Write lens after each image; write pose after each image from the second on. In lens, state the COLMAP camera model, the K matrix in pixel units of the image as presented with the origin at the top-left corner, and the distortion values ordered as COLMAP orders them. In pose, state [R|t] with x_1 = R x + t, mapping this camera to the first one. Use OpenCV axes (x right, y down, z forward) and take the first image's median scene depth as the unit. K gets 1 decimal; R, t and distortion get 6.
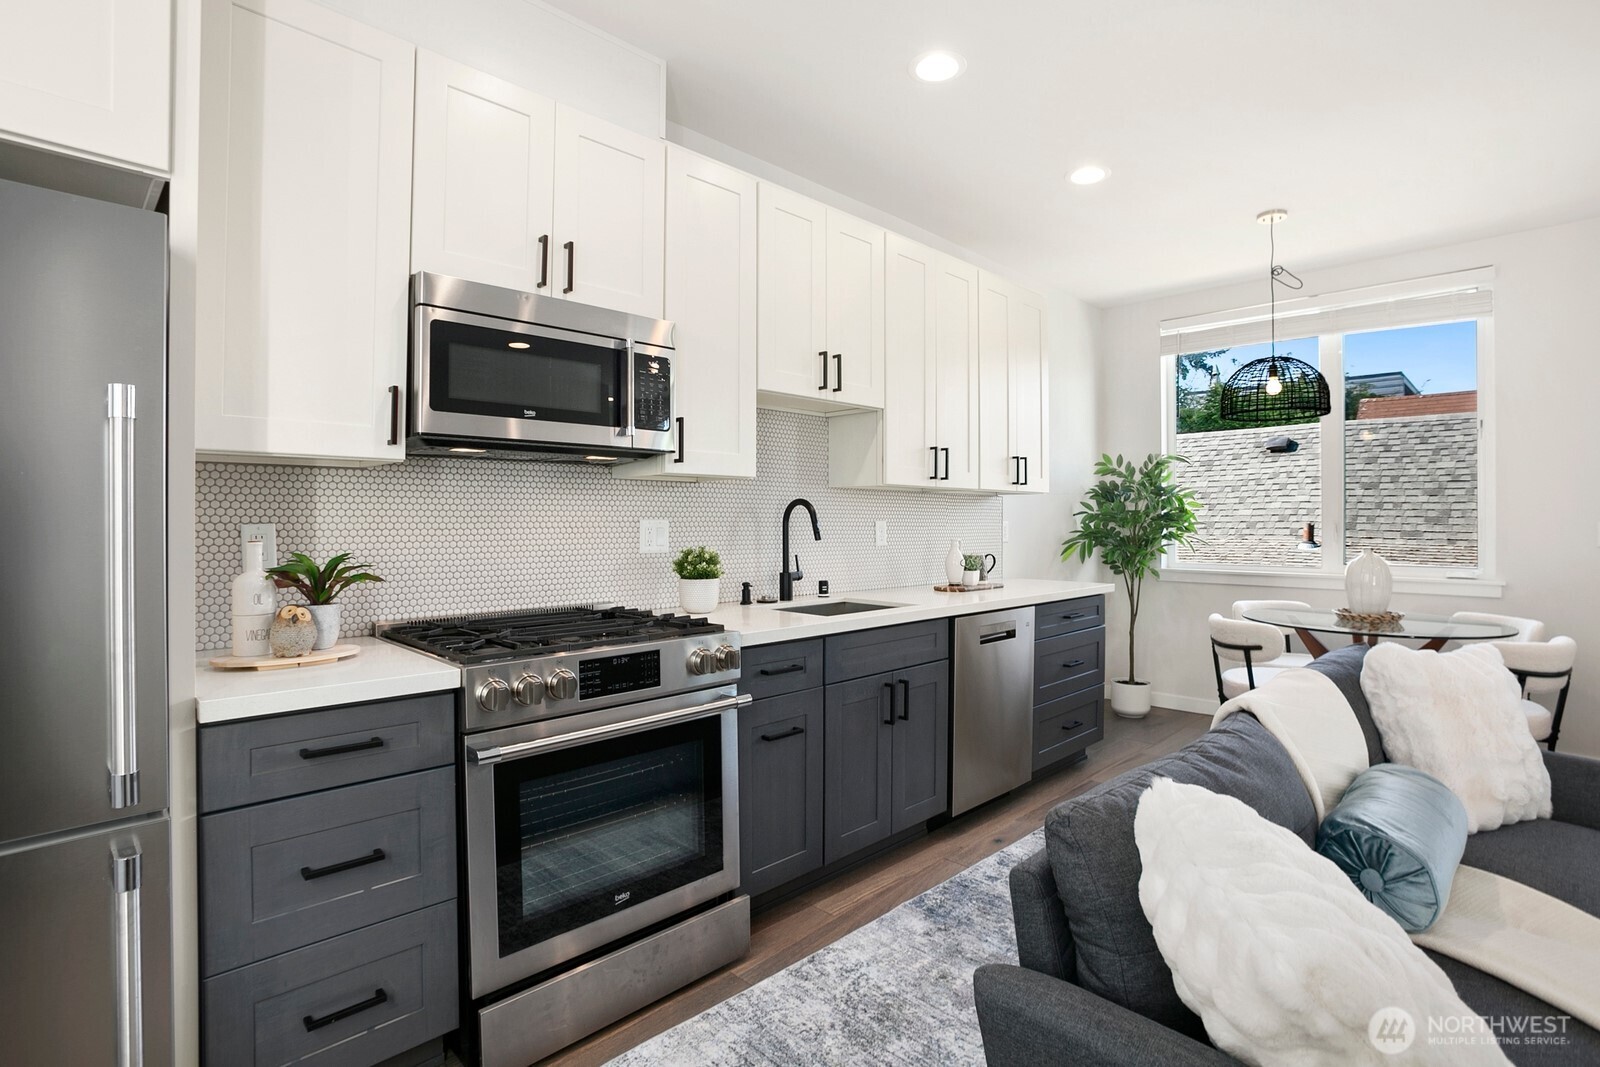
lens RADIAL K [[772.9, 0, 803.6], [0, 772.9, 518.4], [0, 0, 1]] dist [-0.015839, 0.005587]
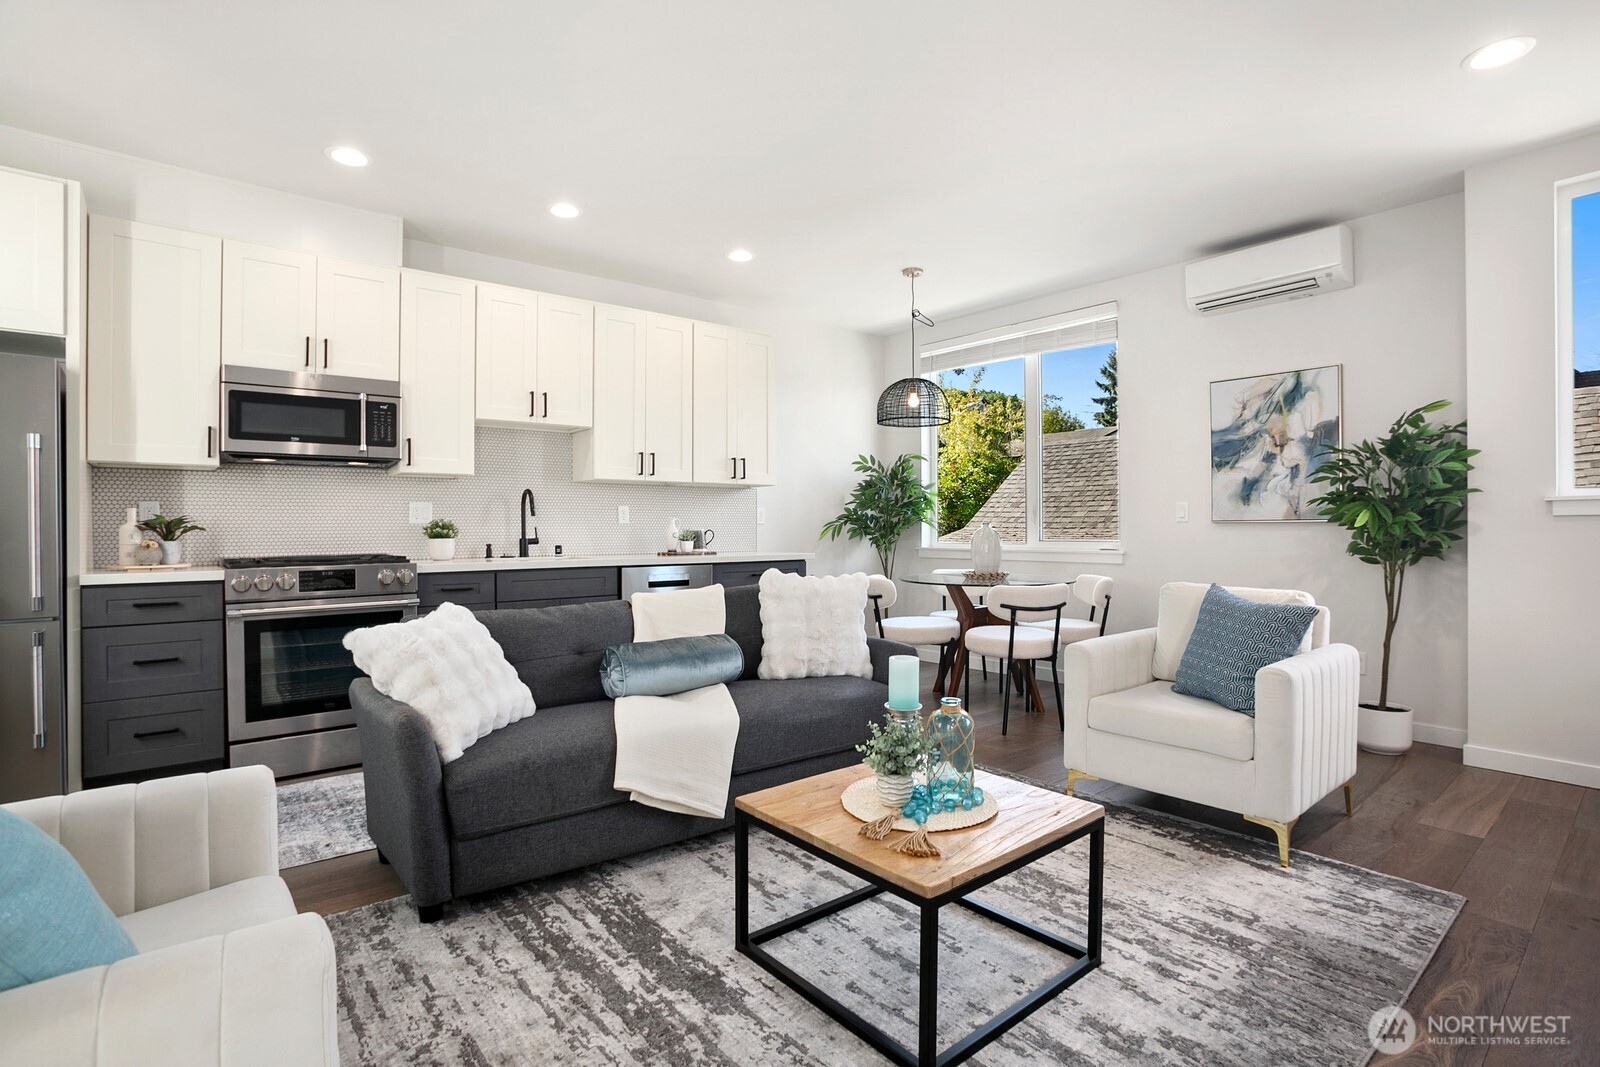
lens RADIAL K [[772.9, 0, 798.1], [0, 772.9, 532.0], [0, 0, 1]] dist [-0.015839, 0.005587]
pose [[0.992043, -0.006613, -0.125723, 0.977878], [0.007380, 0.999957, 0.005633, 0.074591], [0.125680, -0.006516, 0.992049, -0.586928]]
